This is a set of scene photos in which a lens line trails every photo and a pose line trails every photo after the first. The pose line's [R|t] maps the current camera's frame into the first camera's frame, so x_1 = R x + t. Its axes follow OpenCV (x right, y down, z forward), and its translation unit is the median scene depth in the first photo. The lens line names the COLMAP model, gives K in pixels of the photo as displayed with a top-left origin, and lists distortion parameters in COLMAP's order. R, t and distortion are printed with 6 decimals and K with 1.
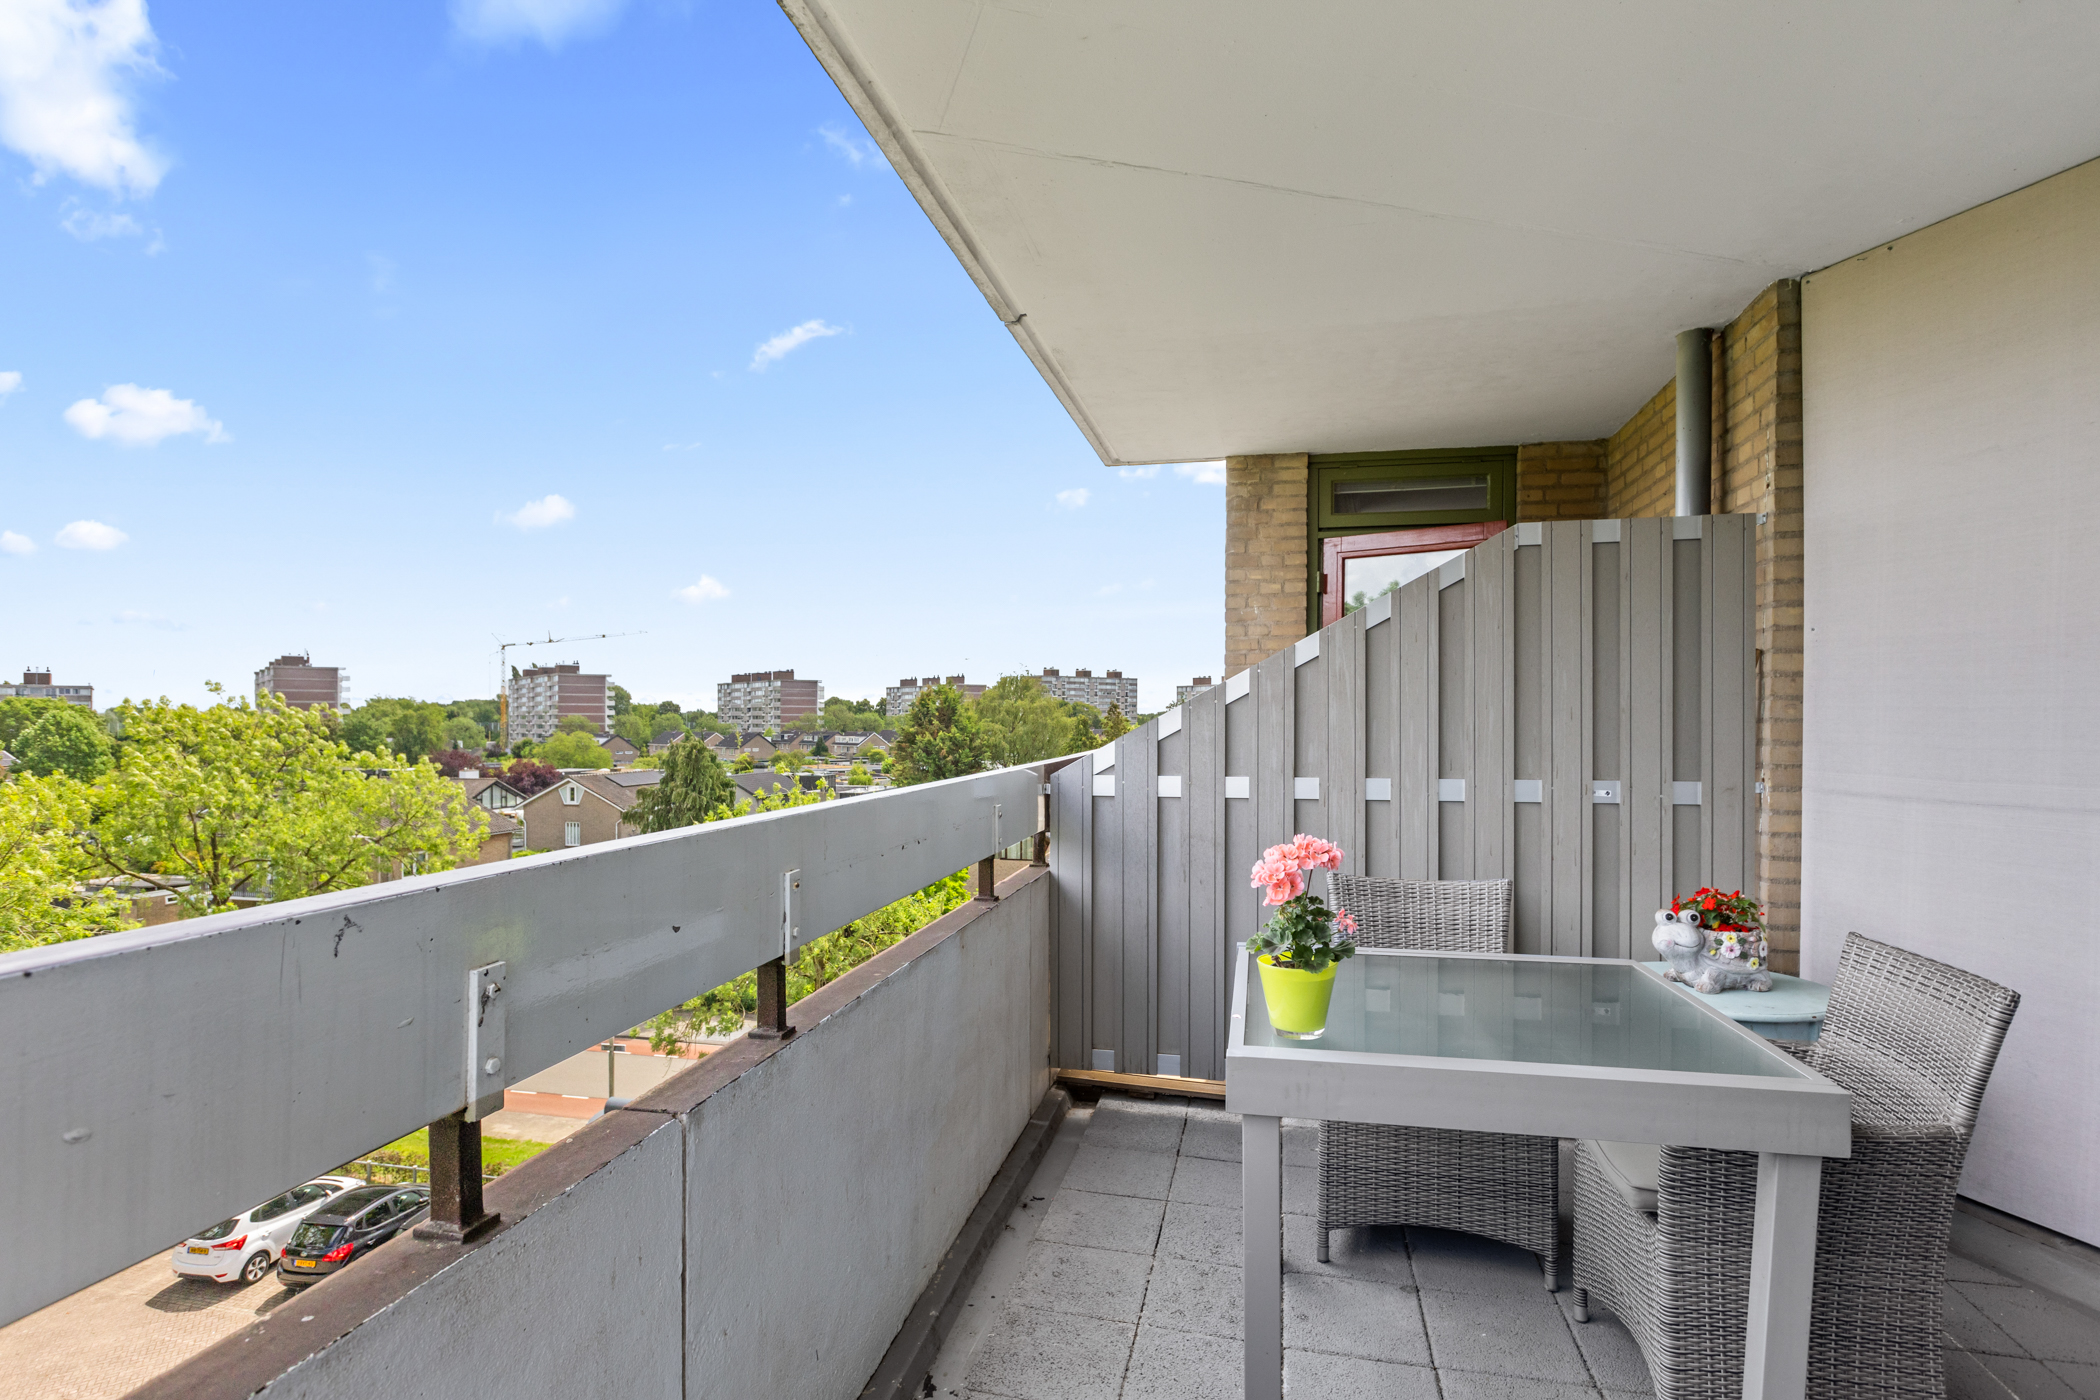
lens RADIAL K [[1047.0, 0, 1050.0], [0, 1047.0, 700.0], [0, 0, 1]] dist [-0.003537, -0.000276]
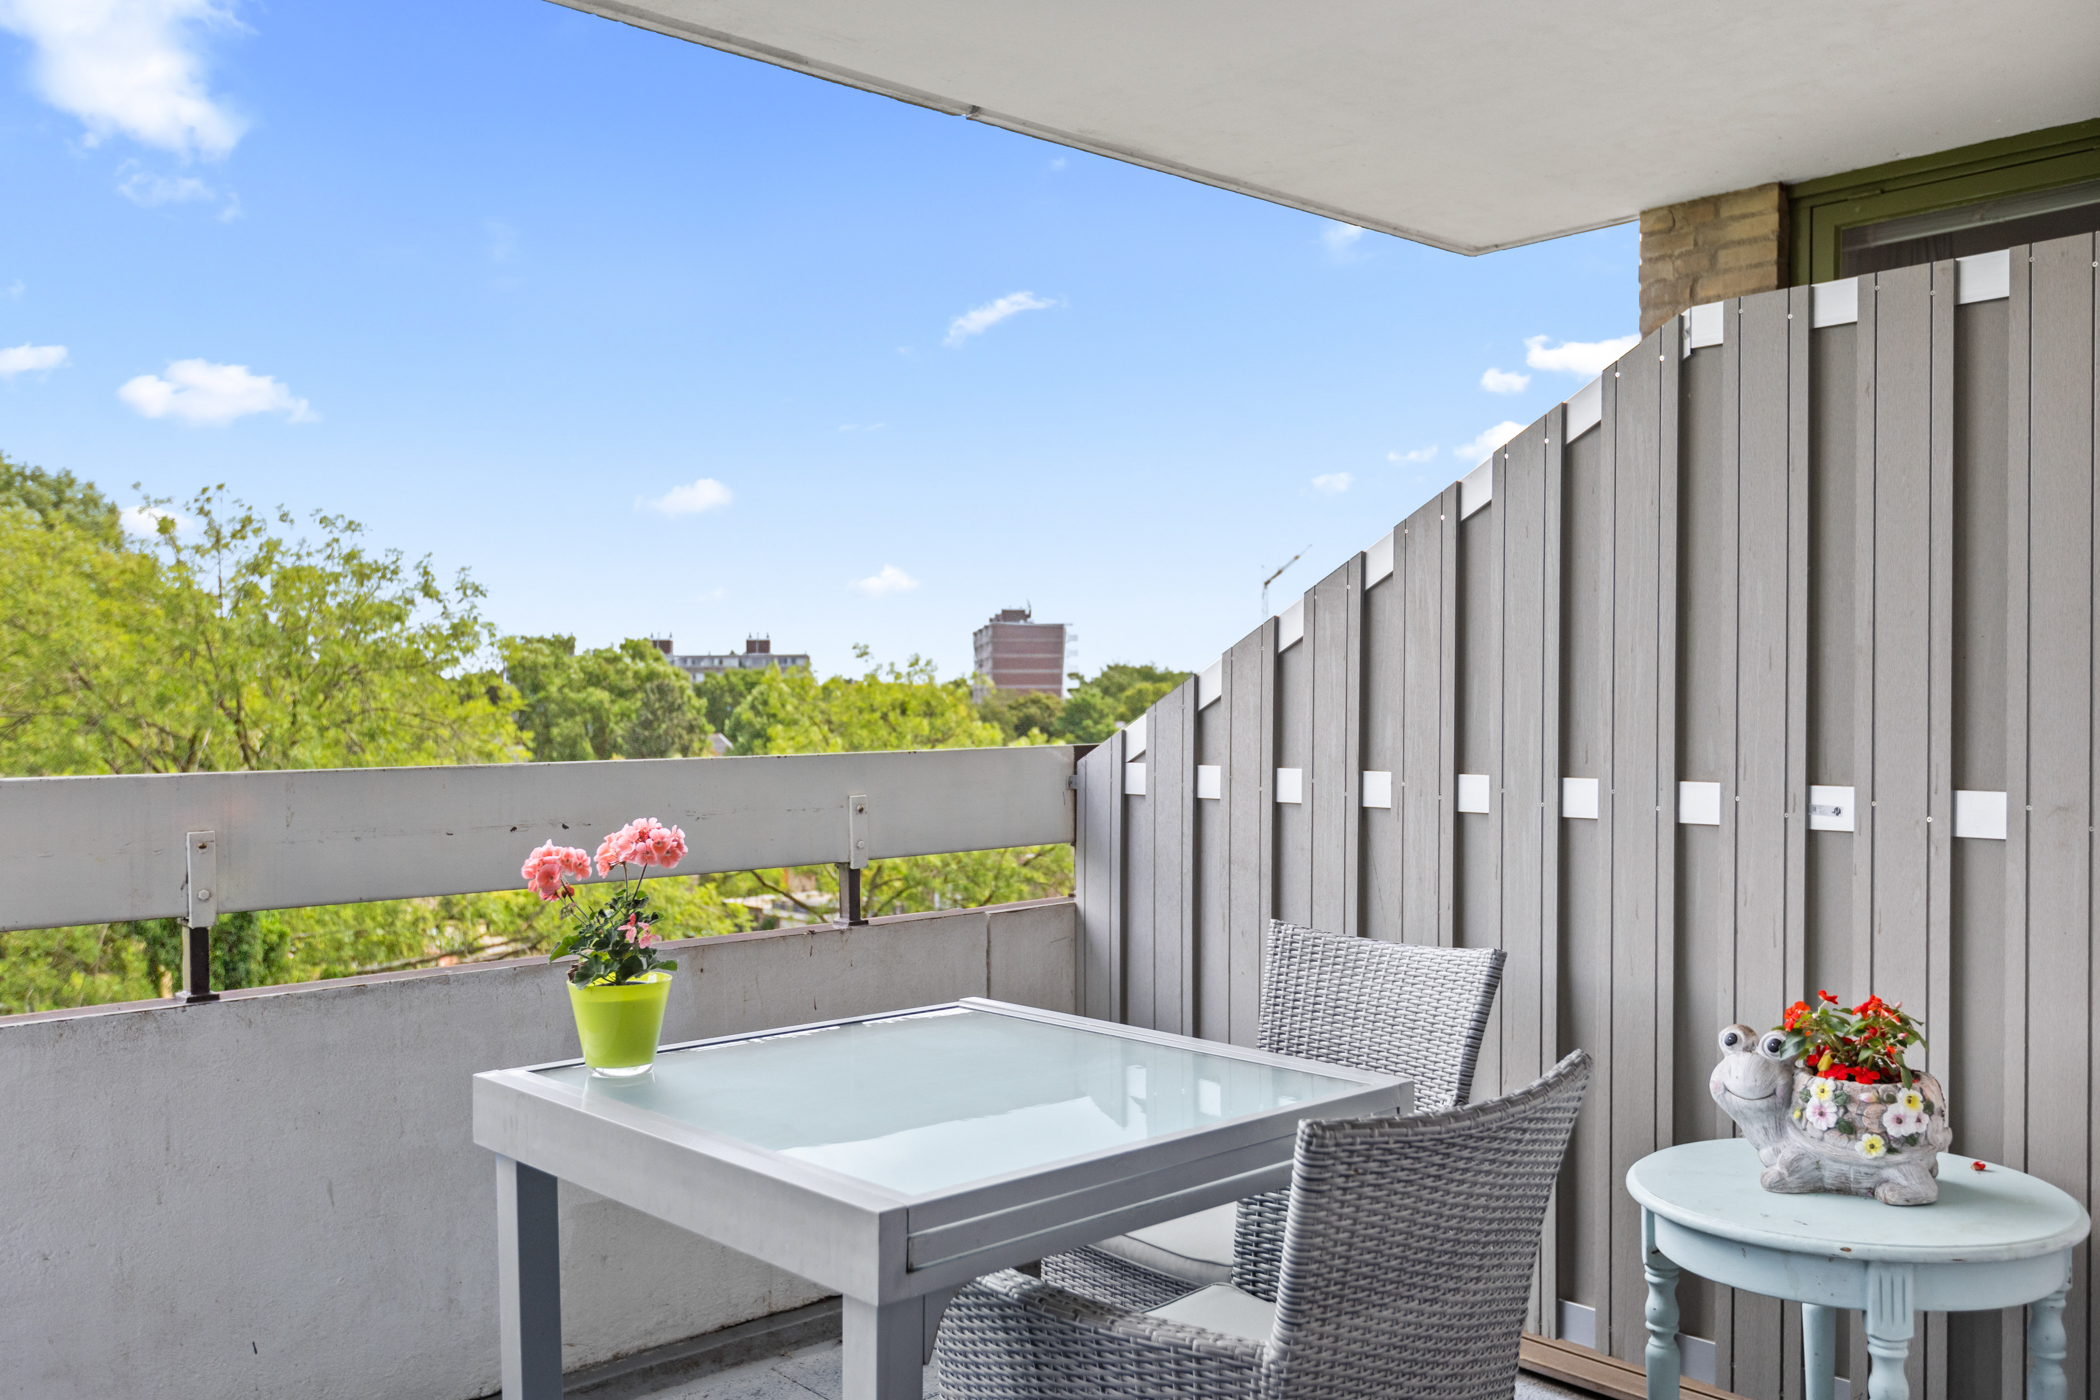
lens RADIAL K [[1770.5, 0, 1050.0], [0, 1770.5, 700.0], [0, 0, 1]] dist [-0.009961, 0.002368]
pose [[0.812465, -0.000821, -0.583010, 0.465597], [0.013468, 0.999759, 0.017360, 0.008286], [0.582855, -0.021956, 0.812280, 0.040931]]
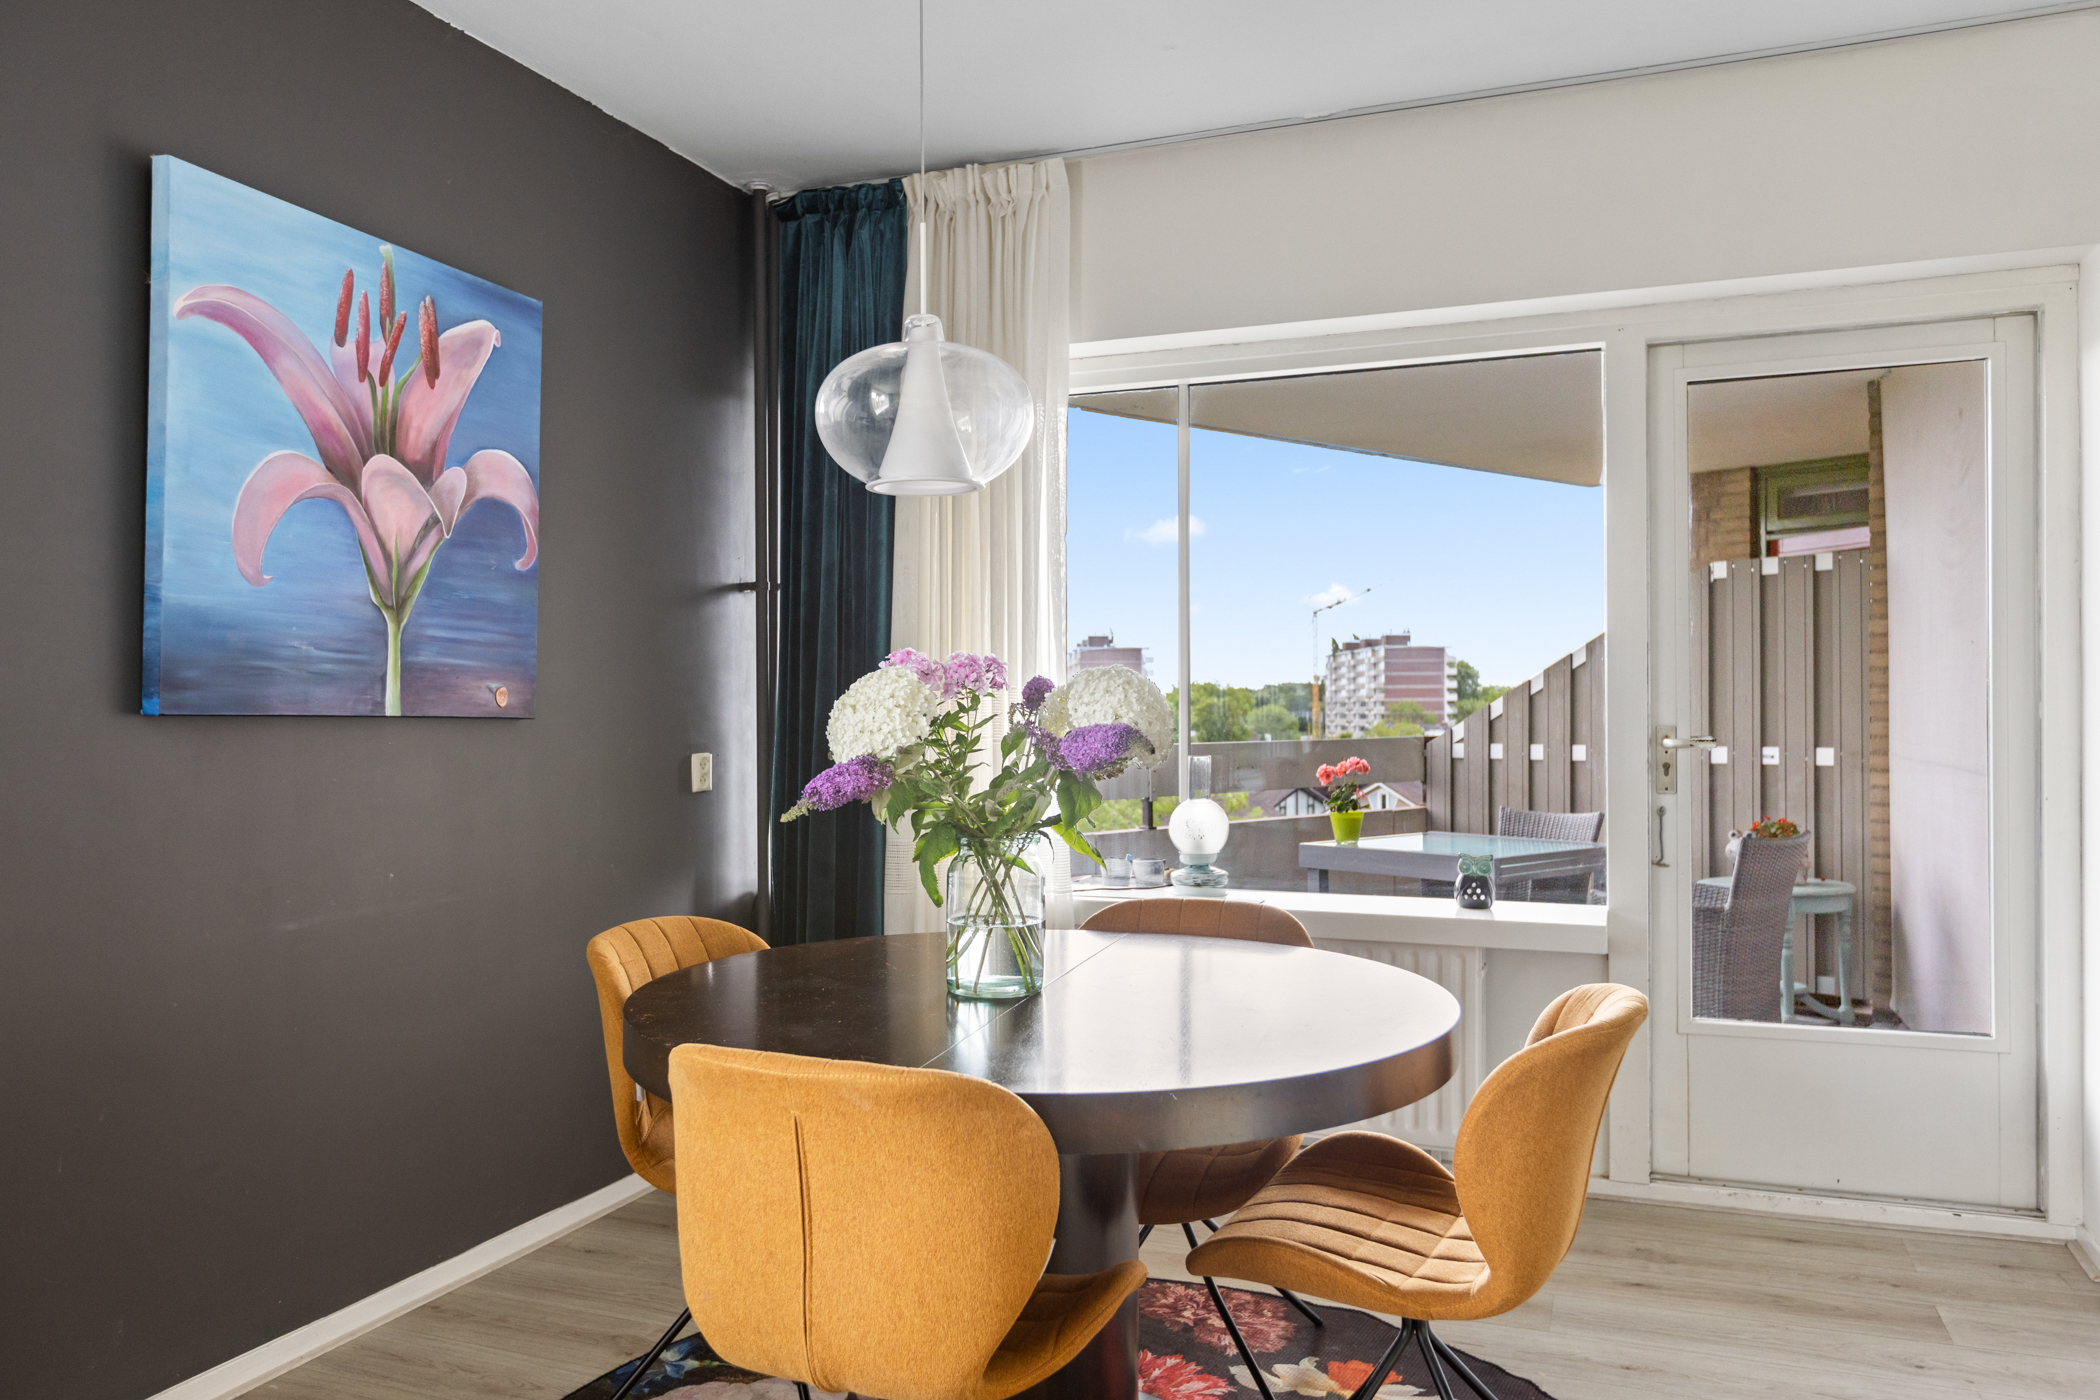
lens RADIAL K [[1551.8, 0, 1050.0], [0, 1551.8, 700.0], [0, 0, 1]] dist [0.003767, 0.060614]
pose [[0.788747, -0.010480, -0.614629, 0.670410], [0.019761, 0.999770, 0.008312, -0.014375], [0.614401, -0.018702, 0.788772, -0.774045]]
